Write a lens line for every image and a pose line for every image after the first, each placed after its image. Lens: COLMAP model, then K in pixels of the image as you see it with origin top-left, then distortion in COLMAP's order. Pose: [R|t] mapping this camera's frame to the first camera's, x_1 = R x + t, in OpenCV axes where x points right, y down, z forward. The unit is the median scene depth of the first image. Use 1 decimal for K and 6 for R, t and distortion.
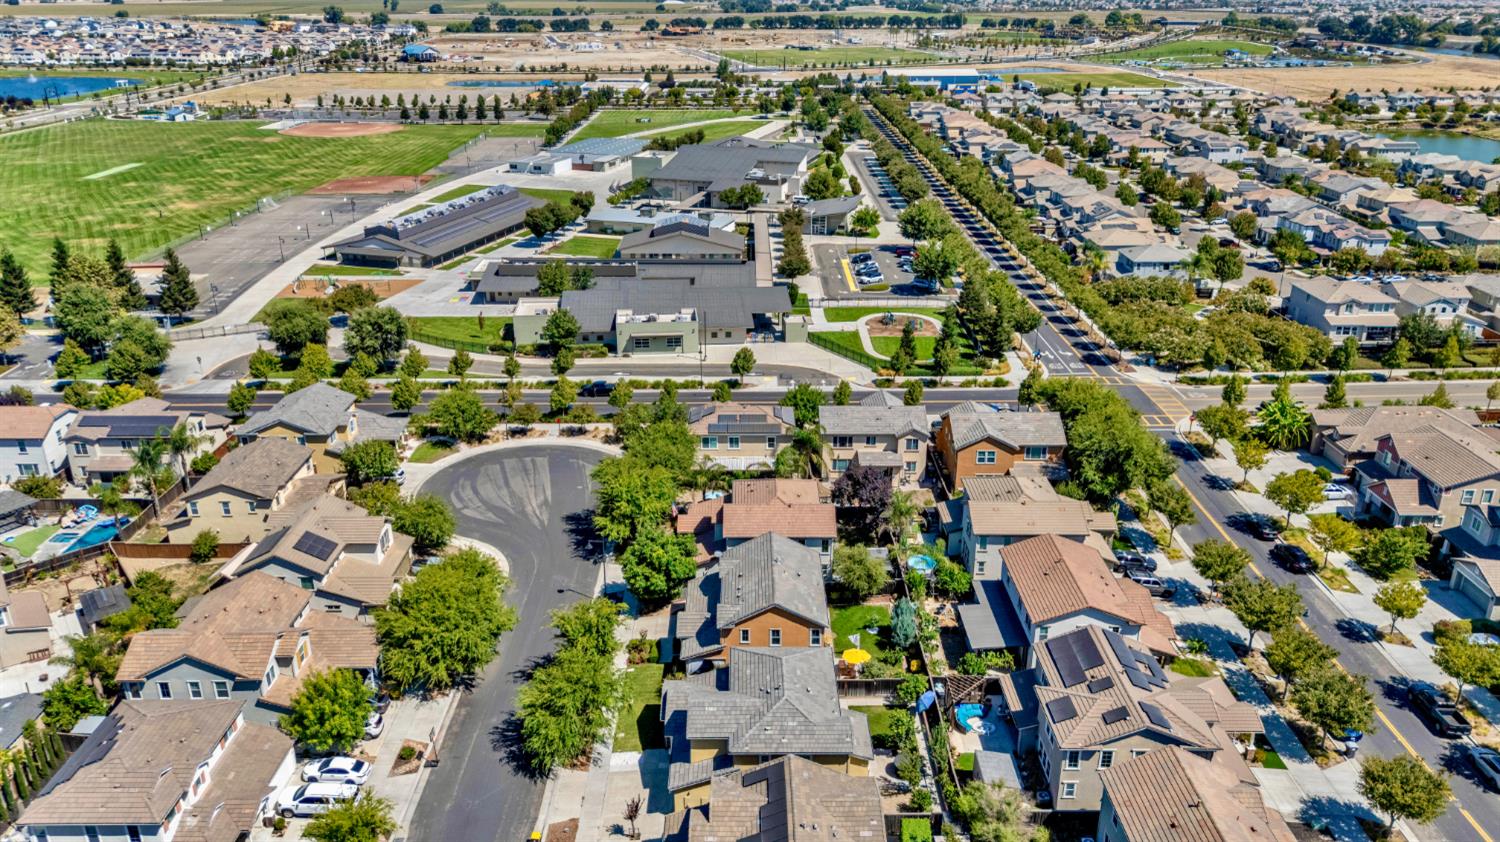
lens RADIAL K [[1047.7, 0, 750.0], [0, 1047.7, 421.0], [0, 0, 1]] dist [0.026062, -0.007608]
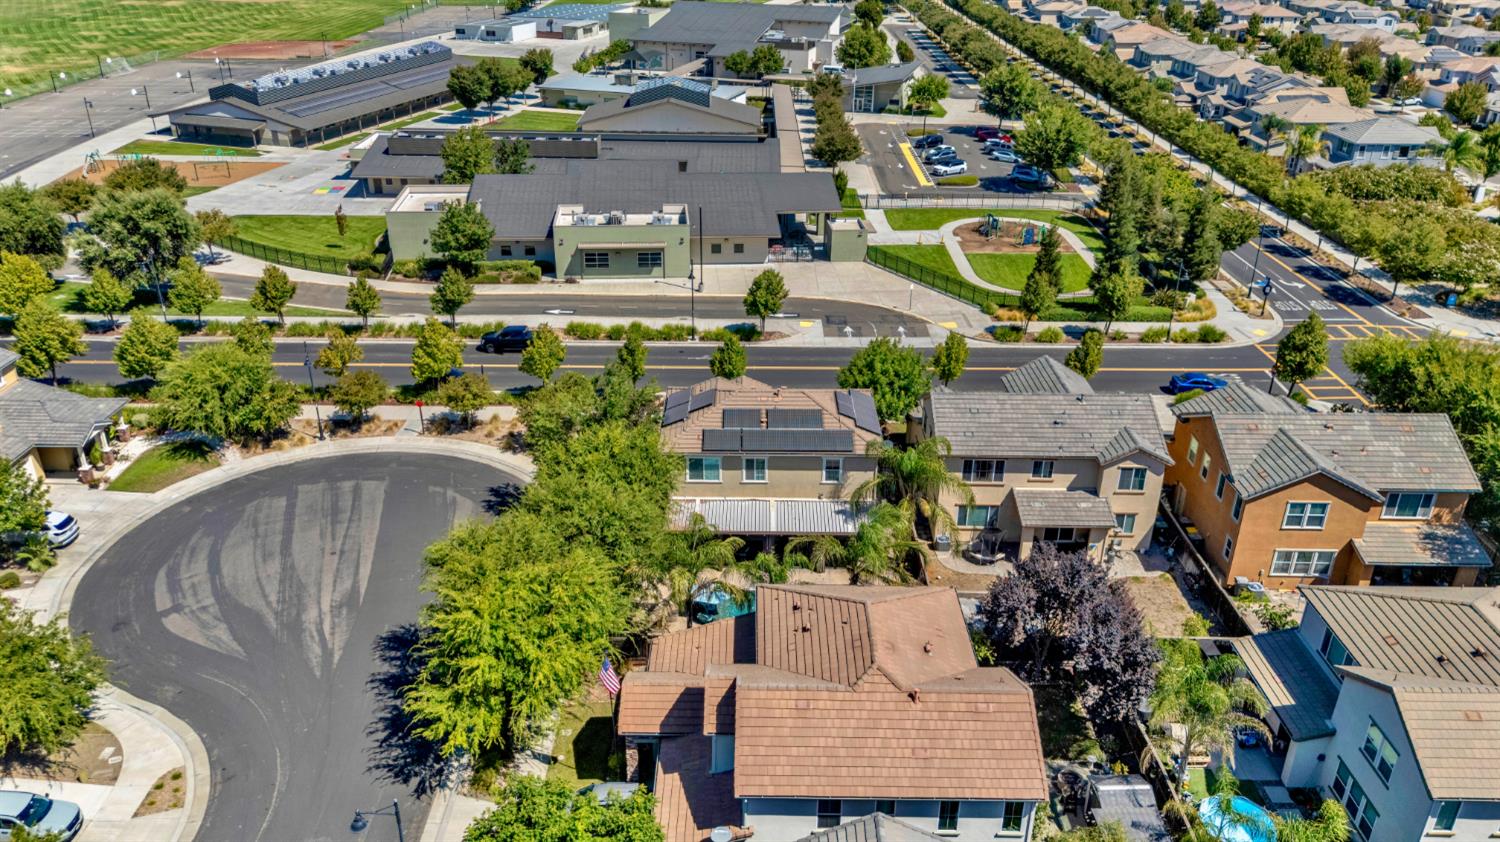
lens RADIAL K [[1047.7, 0, 750.0], [0, 1047.7, 421.0], [0, 0, 1]] dist [0.026062, -0.007608]
pose [[0.999936, 0.011306, -0.000596, -0.012932], [-0.011232, 0.997247, 0.073299, -0.026840], [0.001423, -0.073288, 0.997310, 0.387213]]
